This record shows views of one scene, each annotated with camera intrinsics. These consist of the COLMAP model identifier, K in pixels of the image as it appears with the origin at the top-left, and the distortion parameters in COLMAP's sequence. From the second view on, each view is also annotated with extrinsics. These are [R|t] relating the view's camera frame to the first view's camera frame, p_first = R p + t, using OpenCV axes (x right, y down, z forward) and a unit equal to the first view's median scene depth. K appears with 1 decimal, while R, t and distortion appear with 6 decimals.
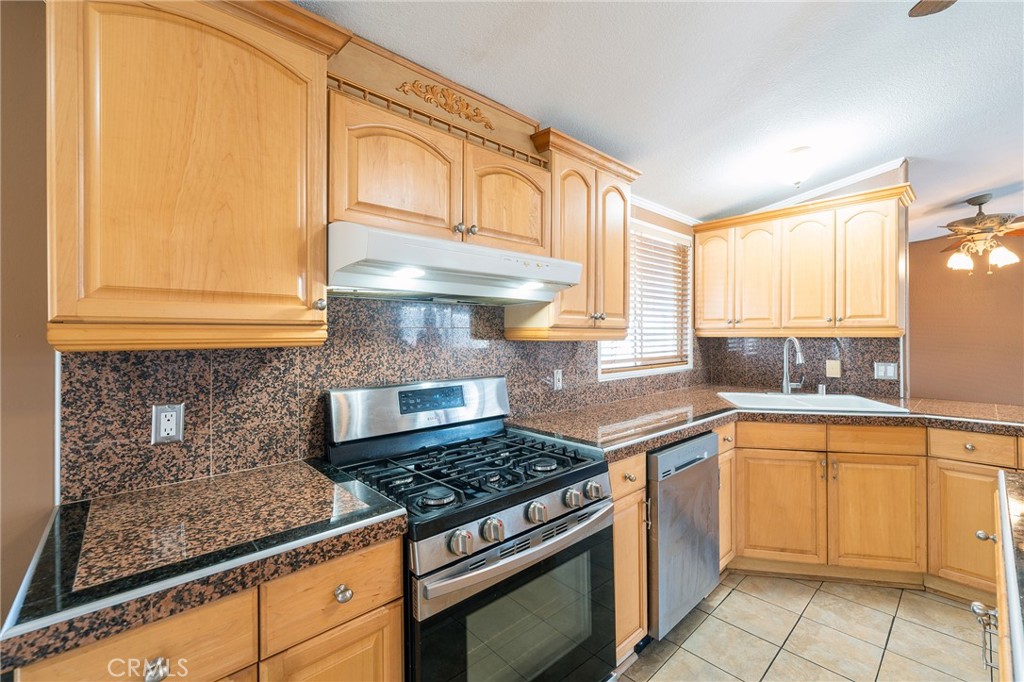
lens RADIAL K [[423.9, 0, 518.4], [0, 423.9, 334.6], [0, 0, 1]] dist [-0.001915, -0.000362]
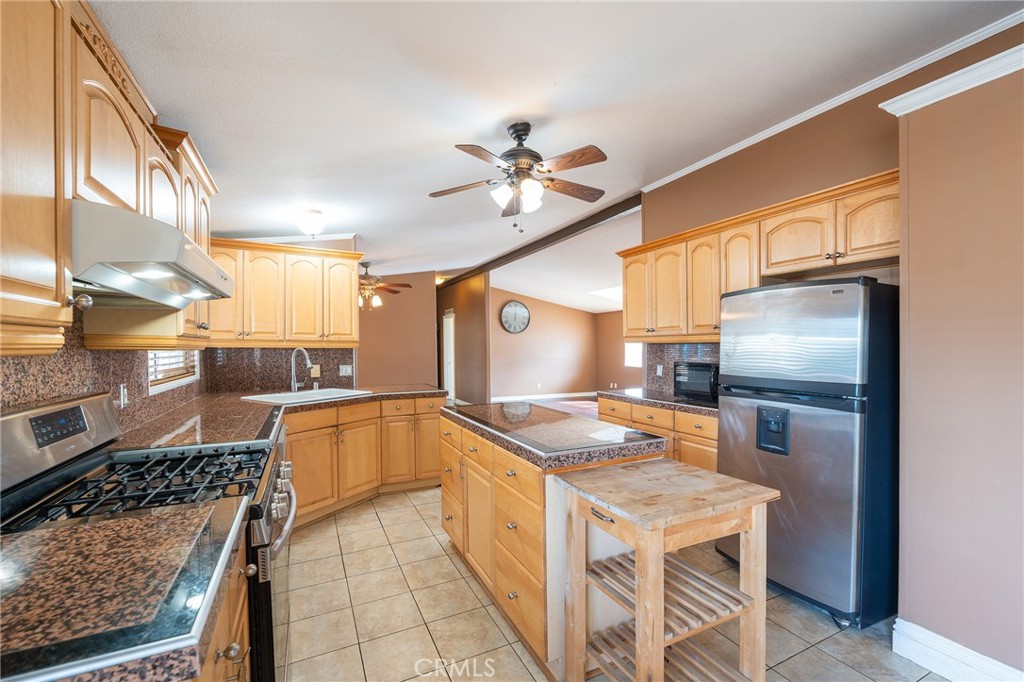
lens RADIAL K [[423.6, 0, 511.3], [0, 423.6, 350.1], [0, 0, 1]] dist [0.000529, -0.000100]
pose [[0.281829, 0.000670, 0.959464, -0.521217], [-0.008704, 0.999960, 0.001858, 0.005667], [-0.959425, -0.008874, 0.281824, 0.001743]]
